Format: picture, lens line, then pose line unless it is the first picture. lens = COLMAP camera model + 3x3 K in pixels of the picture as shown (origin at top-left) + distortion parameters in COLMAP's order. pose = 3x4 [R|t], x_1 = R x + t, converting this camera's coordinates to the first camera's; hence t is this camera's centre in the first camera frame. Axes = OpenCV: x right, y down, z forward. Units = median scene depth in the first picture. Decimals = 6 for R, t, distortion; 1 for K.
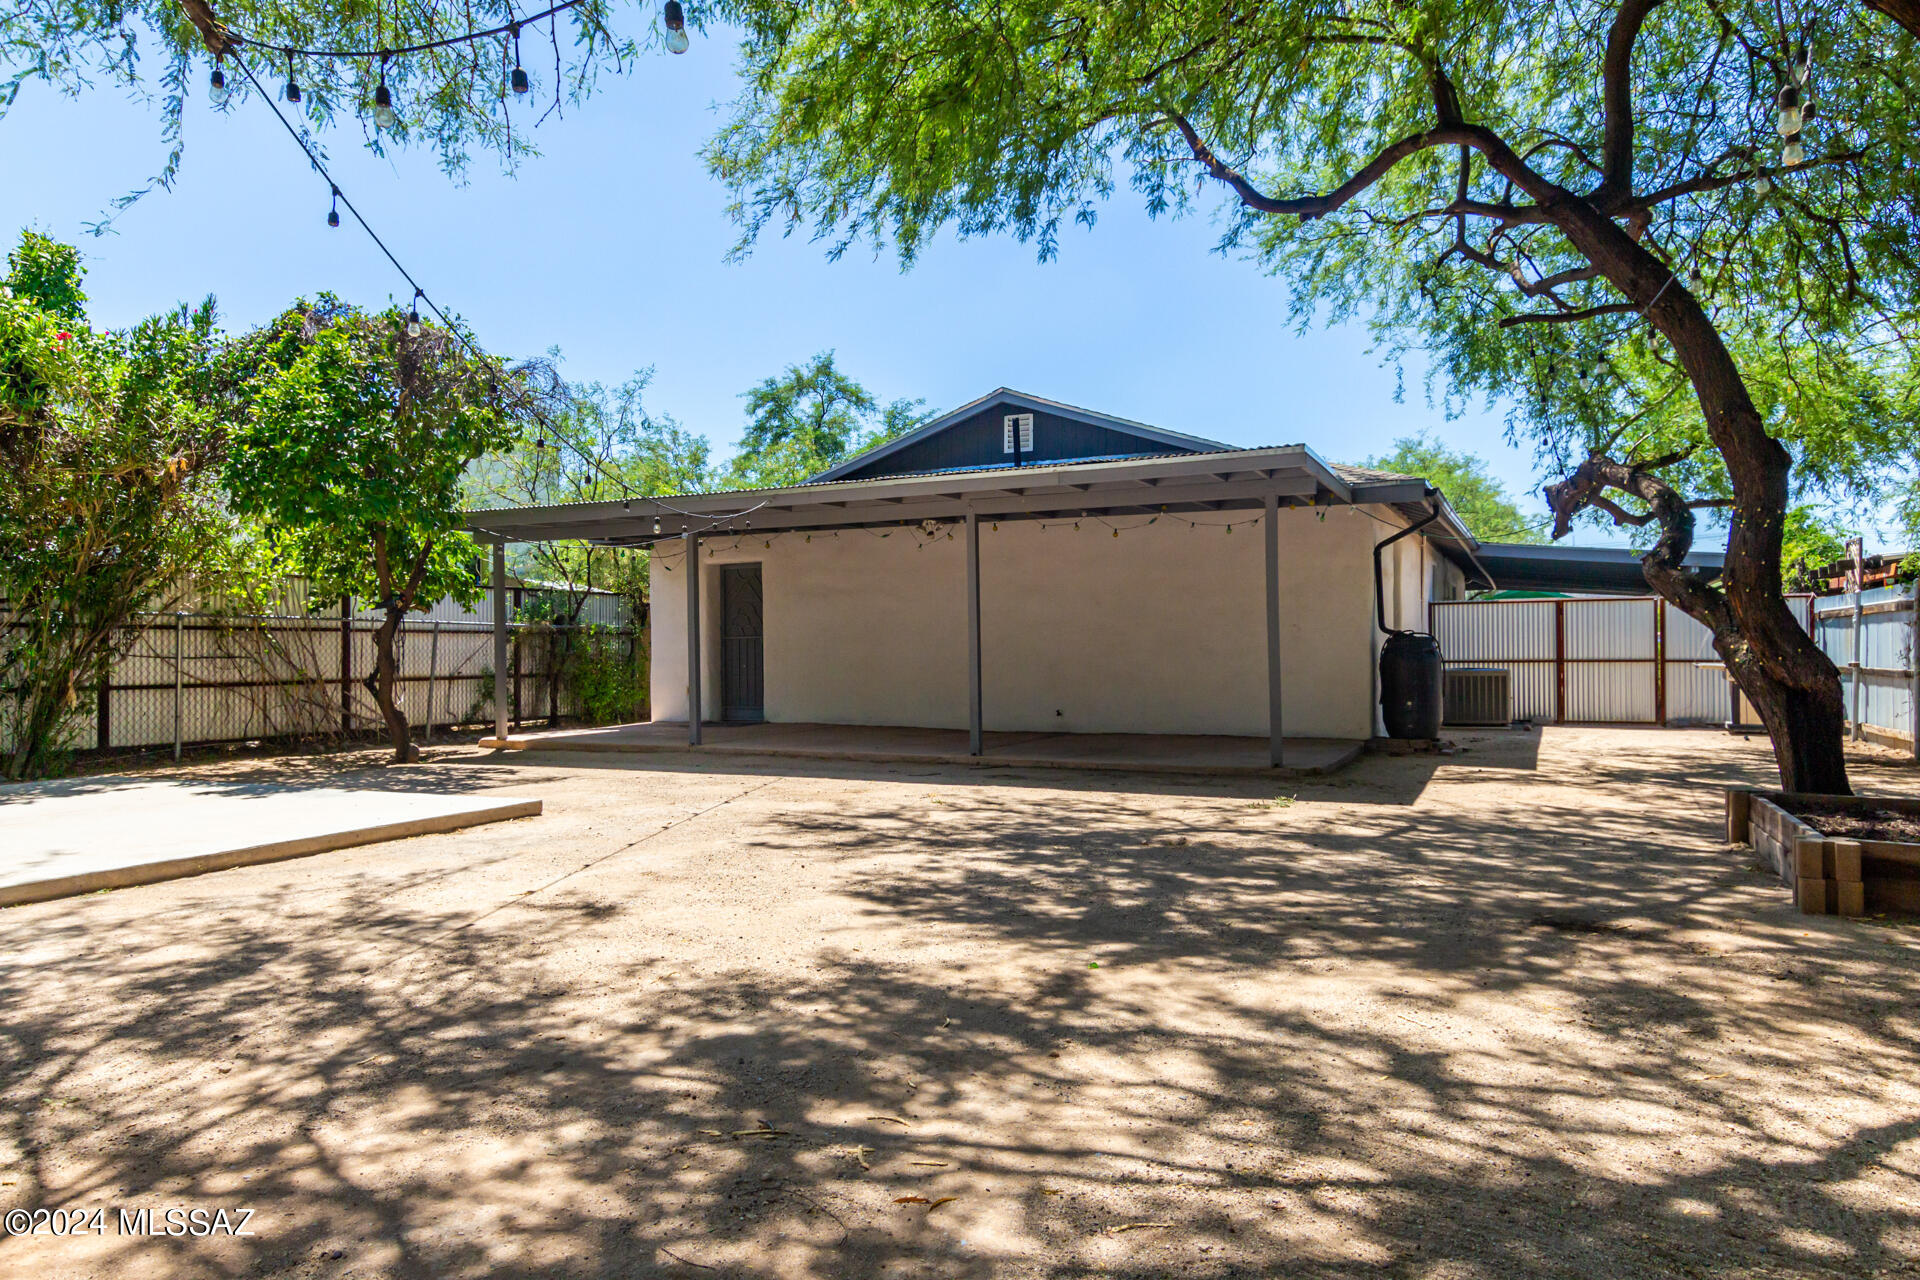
lens RADIAL K [[1174.2, 0, 960.0], [0, 1174.2, 640.0], [0, 0, 1]] dist [0.002790, -0.001361]
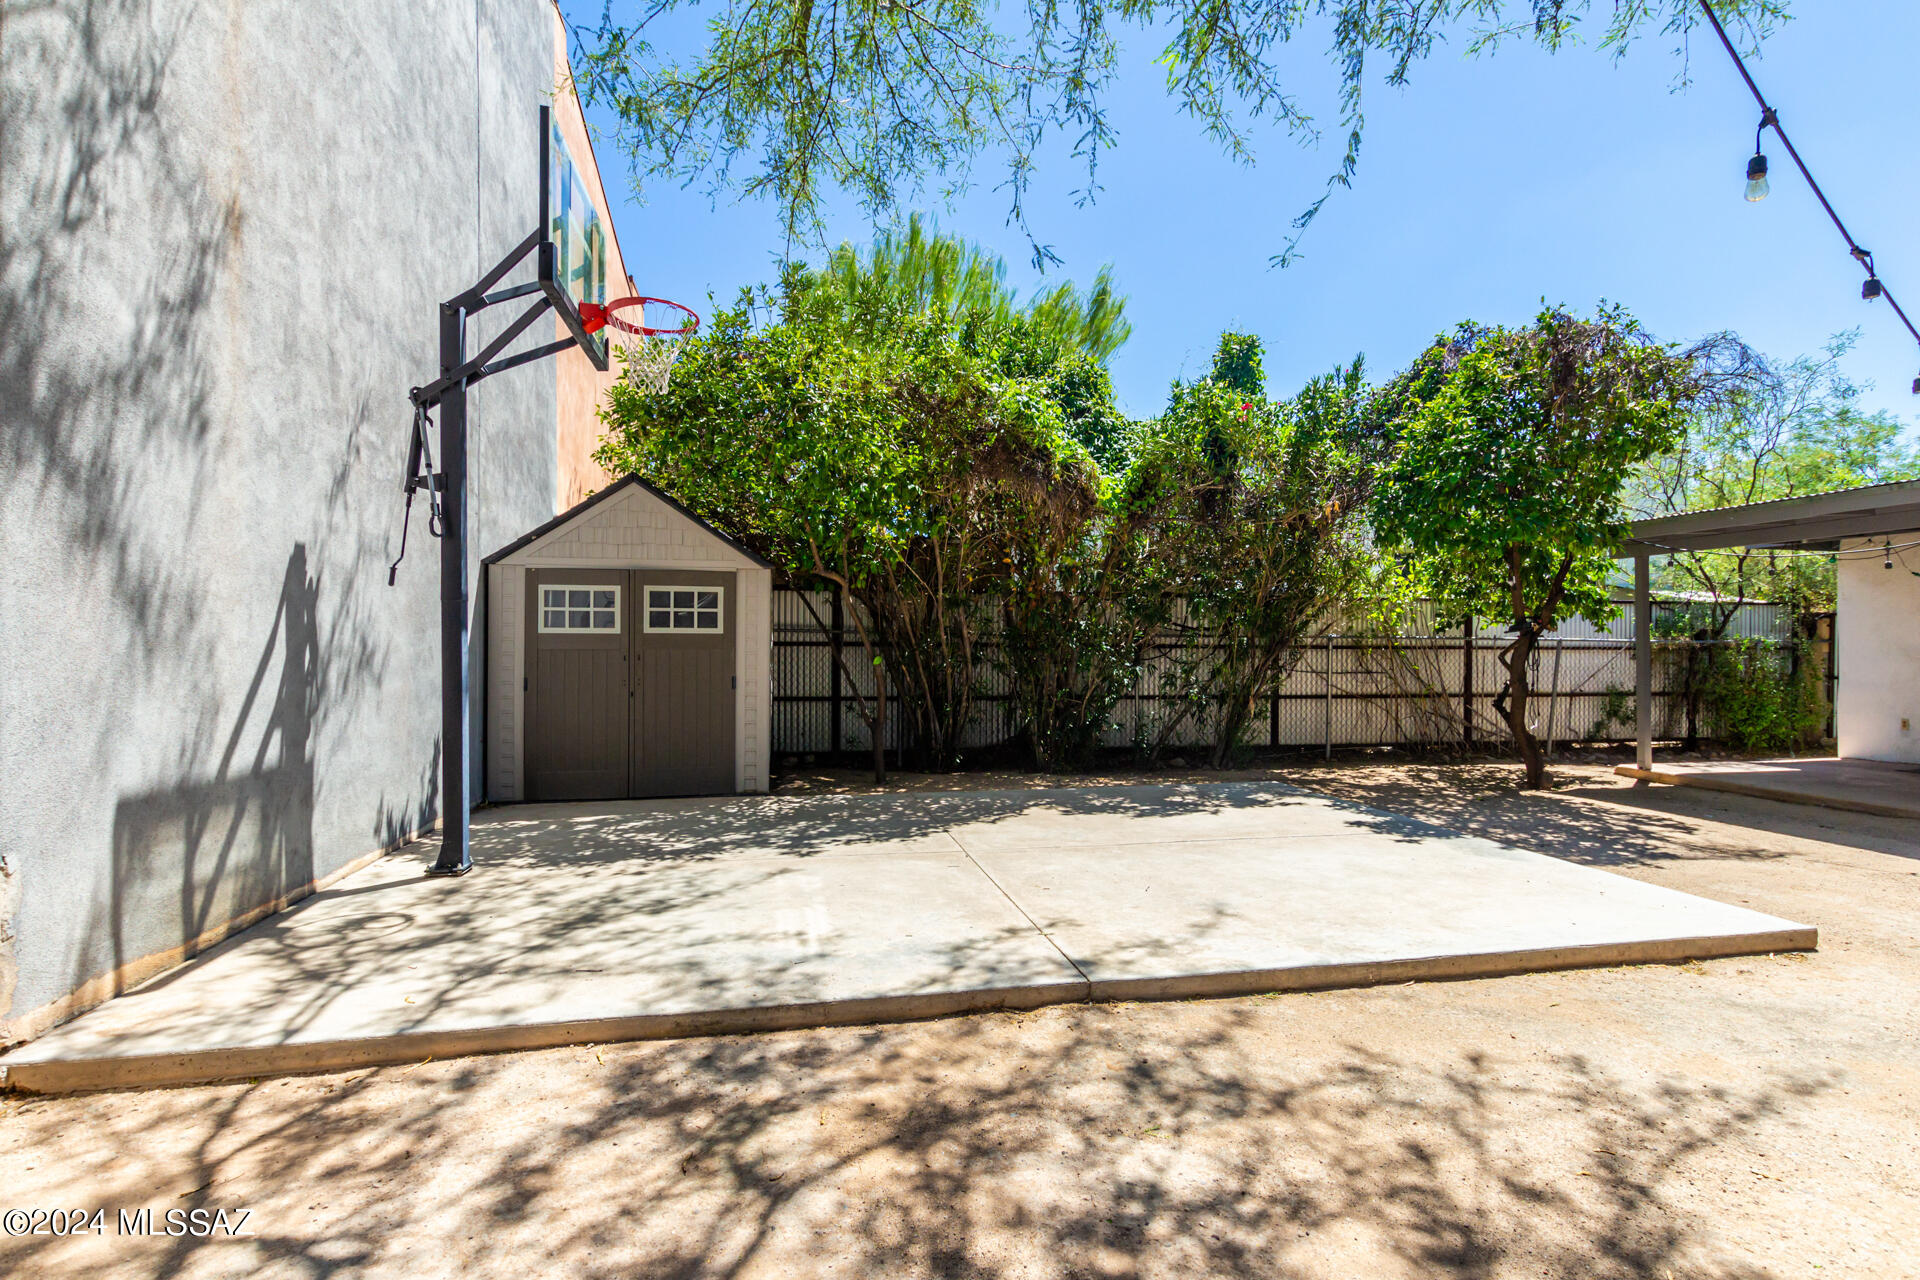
lens RADIAL K [[924.4, 0, 968.3], [0, 924.4, 648.4], [0, 0, 1]] dist [0.020090, 0.000706]
pose [[0.579879, 0.010328, -0.814637, -0.124628], [-0.003110, 0.999940, 0.010464, -0.020013], [0.814697, -0.003534, 0.579876, 0.175867]]
